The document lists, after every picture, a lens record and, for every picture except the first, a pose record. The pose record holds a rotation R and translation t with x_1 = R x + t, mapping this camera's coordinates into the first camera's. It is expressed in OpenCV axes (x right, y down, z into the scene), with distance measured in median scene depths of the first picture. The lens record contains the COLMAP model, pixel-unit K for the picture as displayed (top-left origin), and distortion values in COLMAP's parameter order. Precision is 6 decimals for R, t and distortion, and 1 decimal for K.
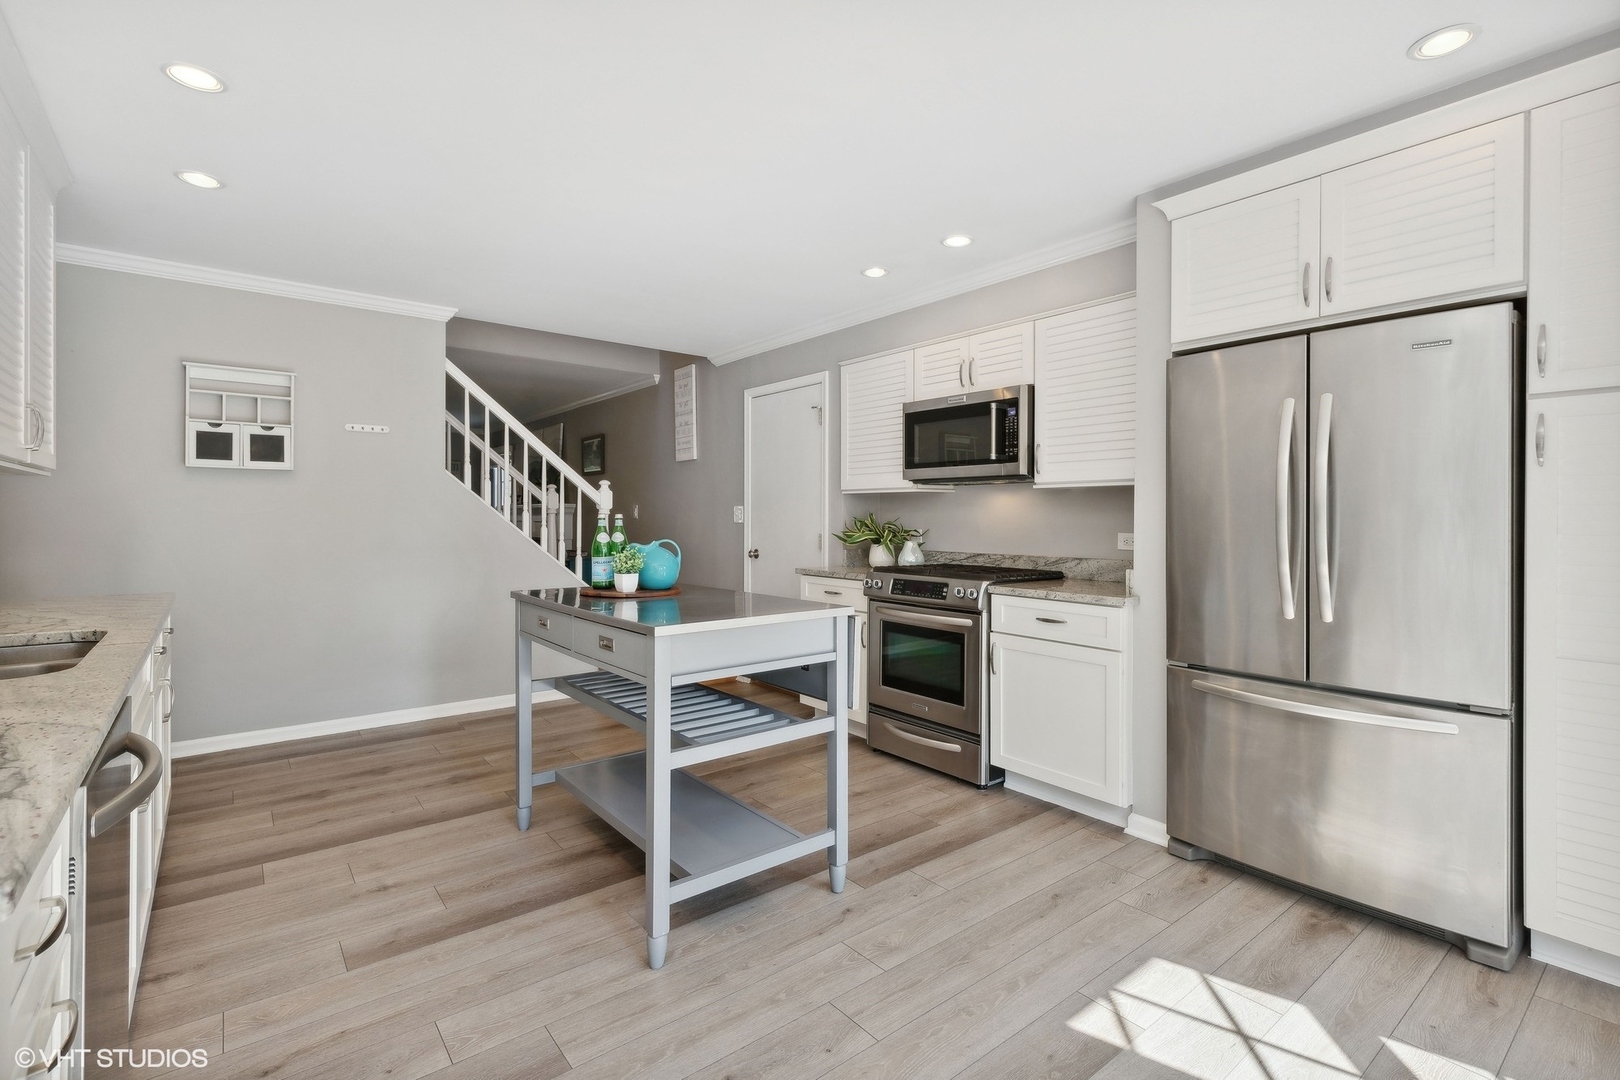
lens RADIAL K [[740.4, 0, 819.6], [0, 740.4, 519.8], [0, 0, 1]] dist [0.000779, -0.000209]
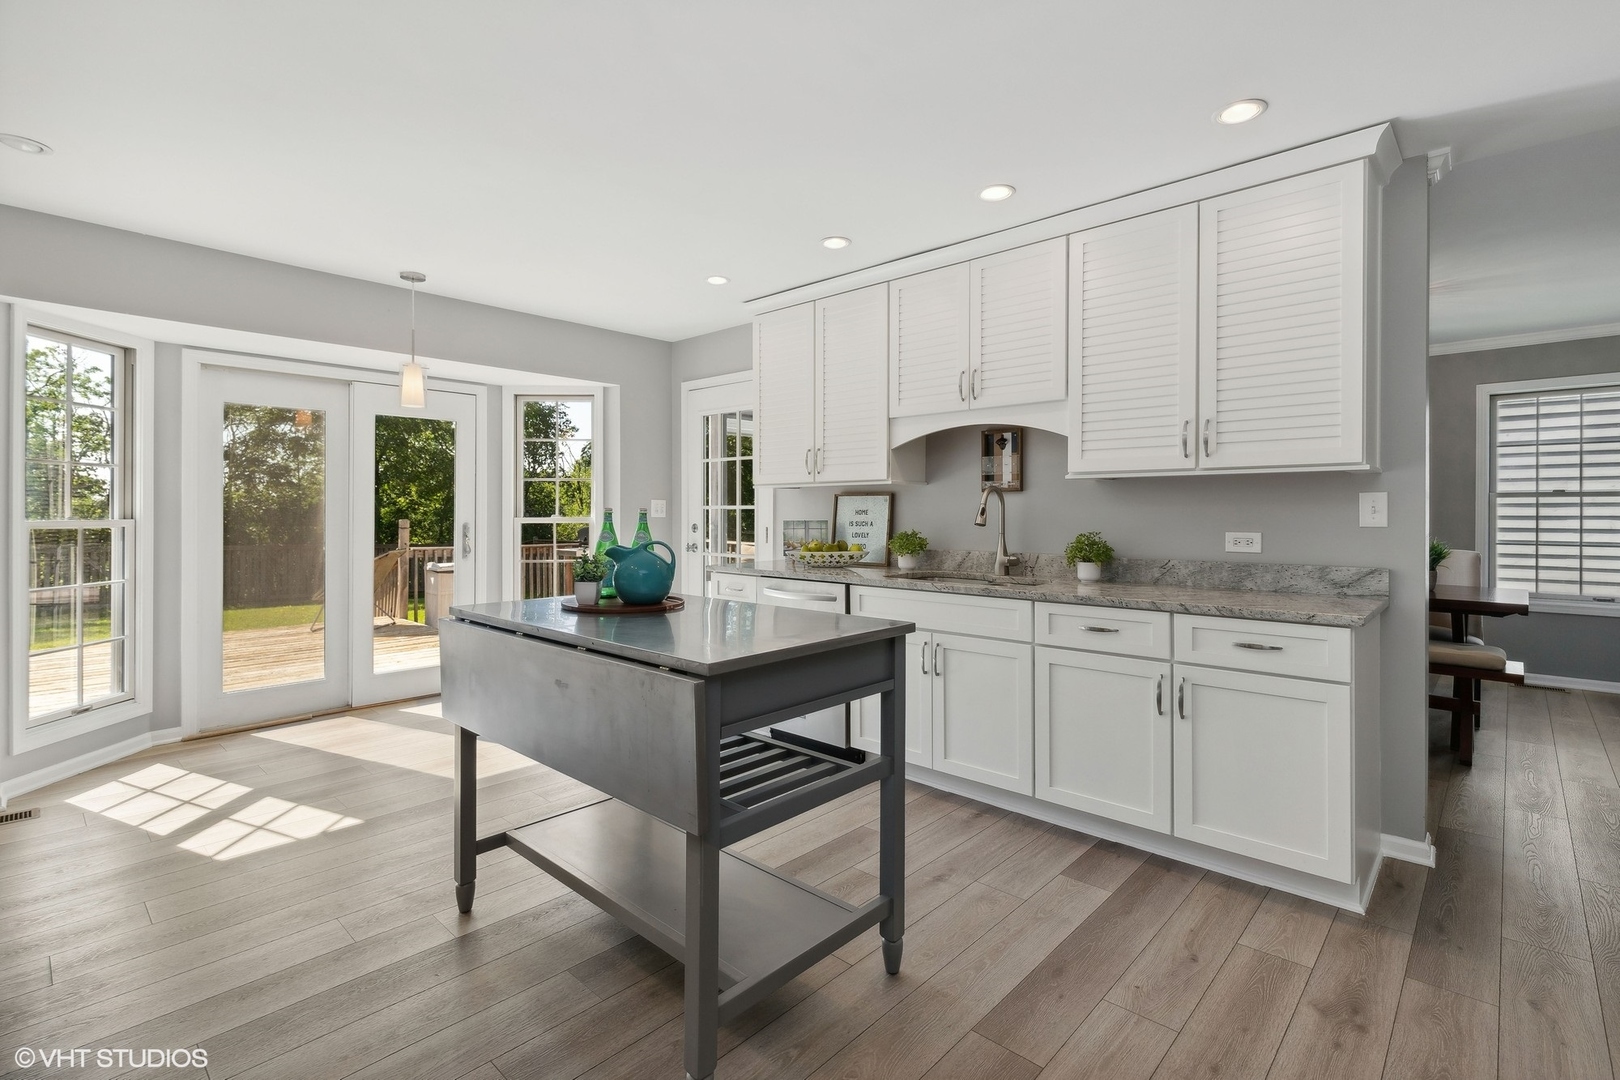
lens RADIAL K [[740.4, 0, 819.6], [0, 740.4, 519.8], [0, 0, 1]] dist [0.000779, -0.000209]
pose [[-0.989149, -0.006697, -0.146763, -0.204455], [-0.008458, 0.999900, 0.011376, -0.000922], [0.146672, 0.012494, -0.989106, 1.450485]]
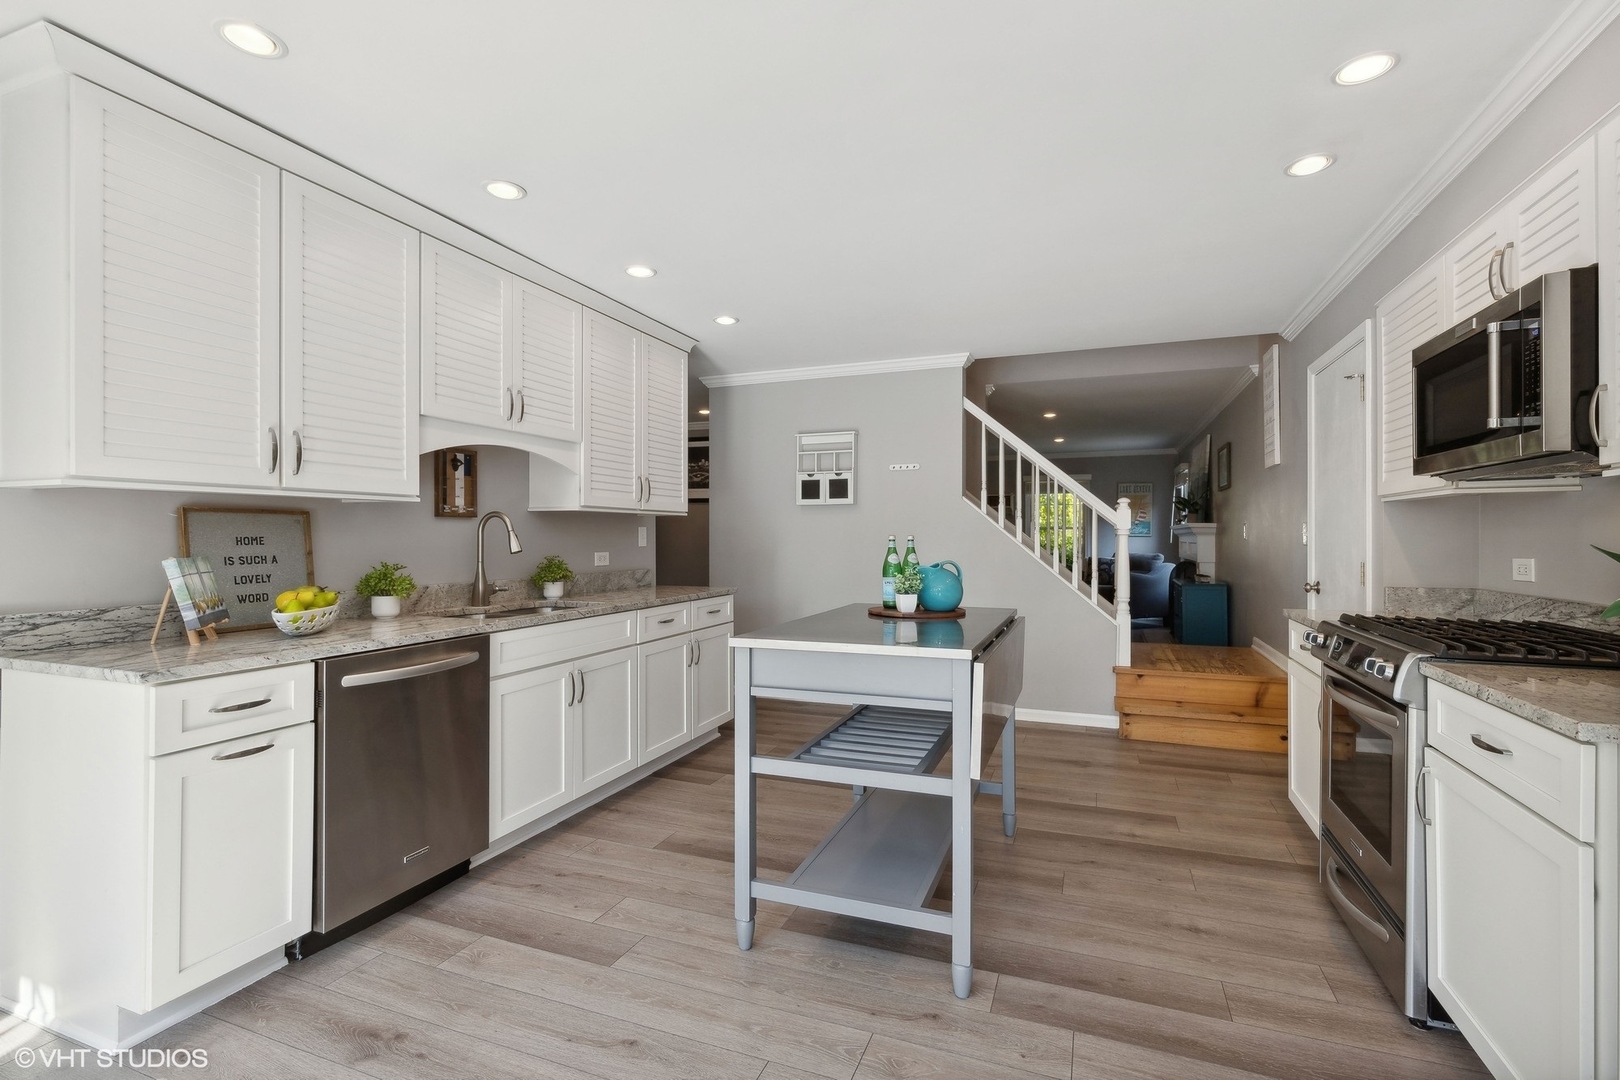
lens RADIAL K [[728.6, 0, 810.0], [0, 728.6, 540.0], [0, 0, 1]] dist [0.000472, -0.000136]
pose [[0.500727, -0.000843, -0.865605, 0.463285], [-0.000611, 0.999999, -0.001327, -0.000183], [0.865605, 0.001194, 0.500726, 0.328277]]
